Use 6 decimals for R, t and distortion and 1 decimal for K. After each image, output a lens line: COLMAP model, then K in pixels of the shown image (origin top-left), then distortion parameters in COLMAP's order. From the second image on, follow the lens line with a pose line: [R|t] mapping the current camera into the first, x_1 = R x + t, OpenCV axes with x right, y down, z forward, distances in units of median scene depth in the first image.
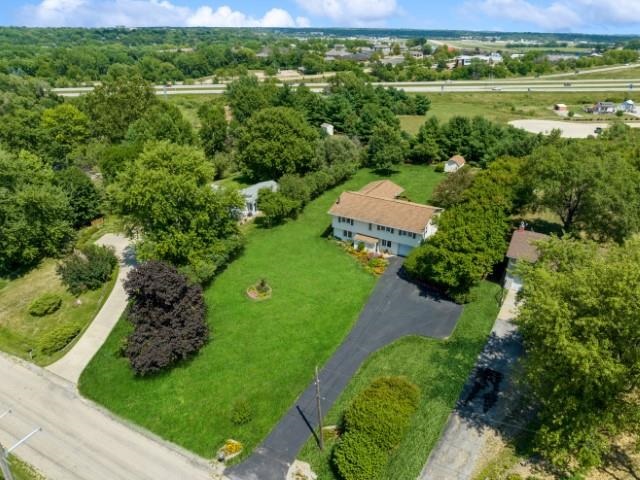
lens RADIAL K [[450.7, 0, 322.3], [0, 450.7, 237.4], [0, 0, 1]] dist [-0.062385, 0.030225]
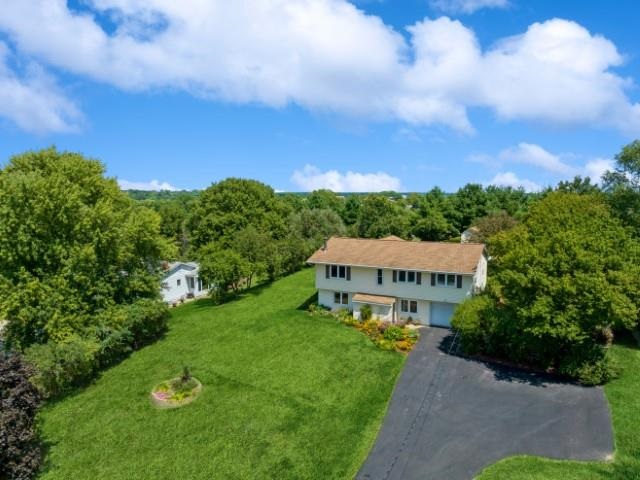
lens RADIAL K [[450.7, 0, 322.3], [0, 450.7, 237.4], [0, 0, 1]] dist [-0.062385, 0.030225]
pose [[0.998616, -0.015040, 0.050398, 0.001933], [0.030953, 0.942779, -0.331978, 0.119881], [-0.042521, 0.333079, 0.941940, 0.426990]]
